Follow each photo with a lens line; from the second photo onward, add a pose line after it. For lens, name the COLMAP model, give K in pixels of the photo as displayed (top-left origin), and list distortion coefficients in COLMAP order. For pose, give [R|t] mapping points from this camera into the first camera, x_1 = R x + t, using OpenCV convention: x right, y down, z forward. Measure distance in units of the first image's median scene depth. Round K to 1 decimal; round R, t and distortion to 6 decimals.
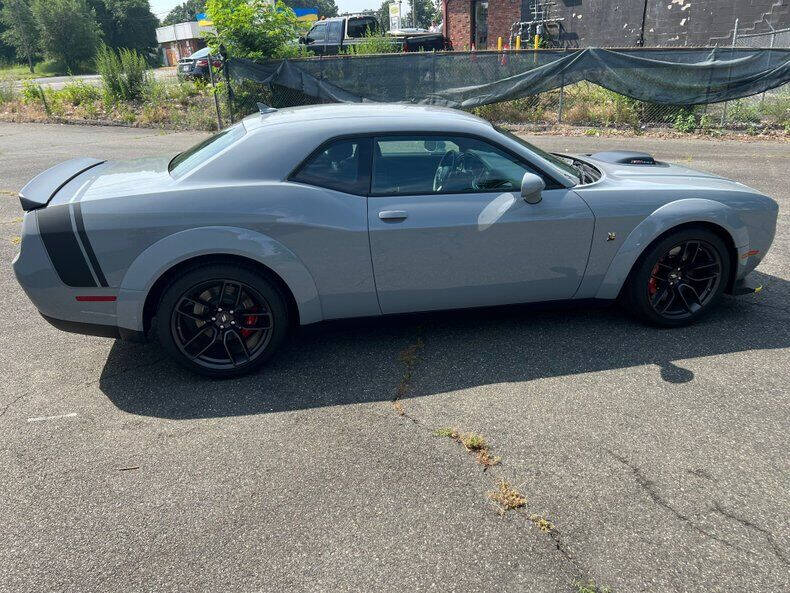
lens RADIAL K [[588.8, 0, 395.0], [0, 588.8, 296.5], [0, 0, 1]] dist [0.045215, -0.047407]
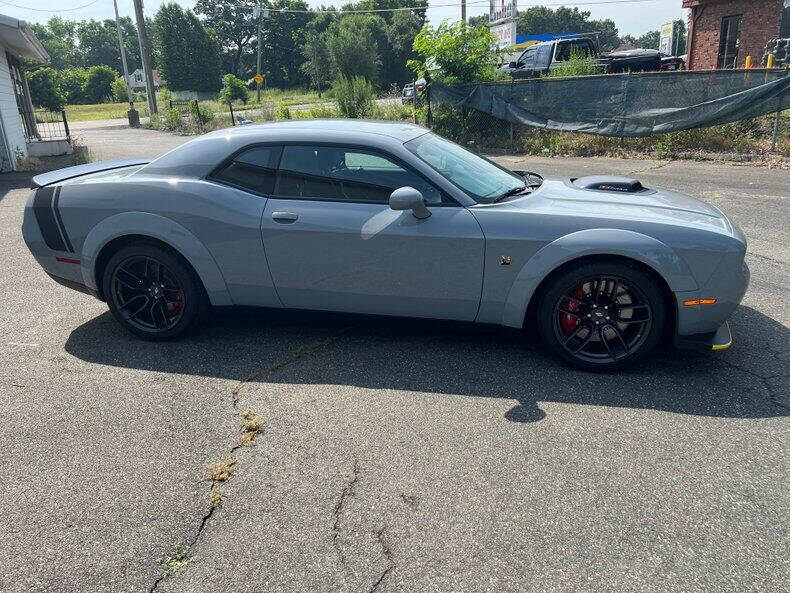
lens RADIAL K [[591.9, 0, 399.5], [0, 591.9, 296.7], [0, 0, 1]] dist [0.049570, -0.051135]
pose [[0.913920, 0.130738, -0.384263, 0.540398], [-0.145621, 0.989292, -0.009753, -0.009020], [0.378874, 0.064870, 0.923172, 0.059363]]
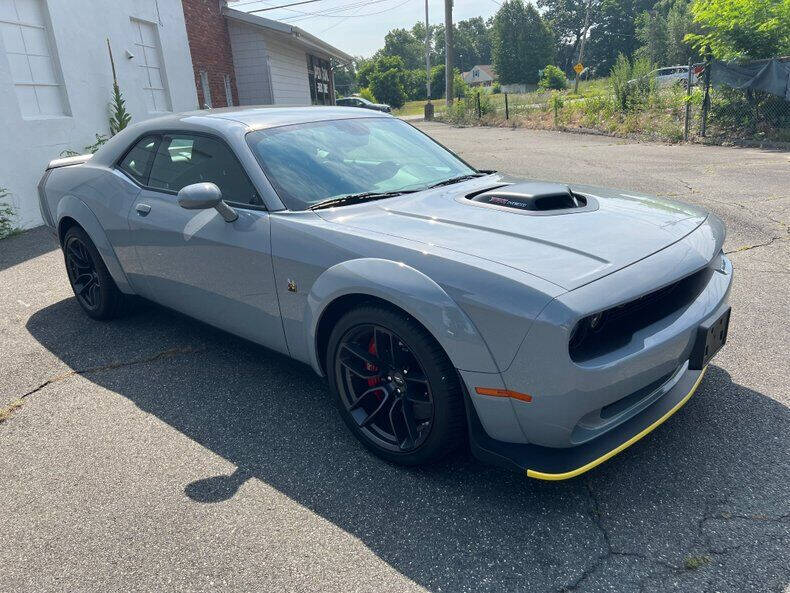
lens RADIAL K [[595.8, 0, 398.0], [0, 595.8, 296.7], [0, 0, 1]] dist [0.048398, -0.051368]
pose [[0.577793, 0.247267, -0.777826, 0.942031], [-0.263647, 0.958459, 0.108844, -0.188480], [0.772428, 0.142182, 0.618982, 0.606561]]
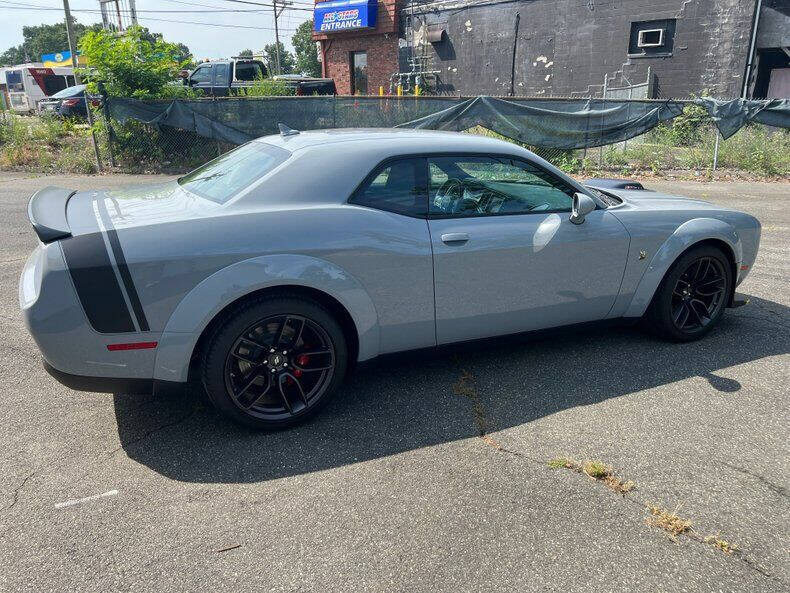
lens RADIAL K [[588.8, 0, 395.0], [0, 588.8, 296.5], [0, 0, 1]] dist [0.045215, -0.047407]
pose [[0.974517, -0.047746, 0.219174, -0.262167], [0.064226, 0.995569, -0.068689, 0.012025], [-0.214923, 0.081016, 0.973265, 0.091233]]
